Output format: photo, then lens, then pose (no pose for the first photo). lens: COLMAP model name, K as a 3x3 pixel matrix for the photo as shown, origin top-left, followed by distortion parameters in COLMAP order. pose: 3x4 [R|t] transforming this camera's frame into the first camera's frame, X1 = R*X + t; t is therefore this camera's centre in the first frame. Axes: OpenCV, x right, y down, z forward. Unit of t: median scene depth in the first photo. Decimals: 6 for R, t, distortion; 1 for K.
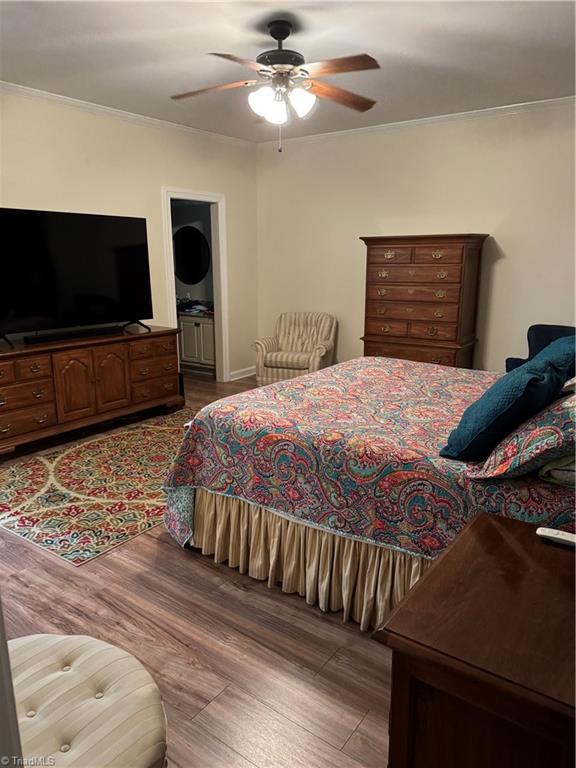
lens RADIAL K [[543.6, 0, 286.7], [0, 543.6, 386.5], [0, 0, 1]] dist [-0.007188, -0.006560]
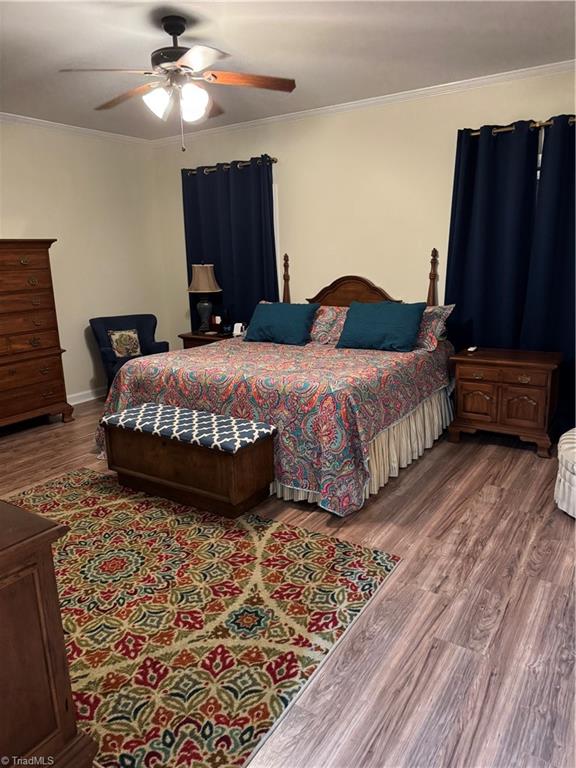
lens RADIAL K [[543.6, 0, 287.0], [0, 543.6, 382.6], [0, 0, 1]] dist [-0.007188, -0.006560]
pose [[-0.032432, -0.236032, 0.971204, -1.027679], [0.266426, 0.934514, 0.236012, -0.216117], [-0.963310, 0.266408, 0.032577, 0.870642]]
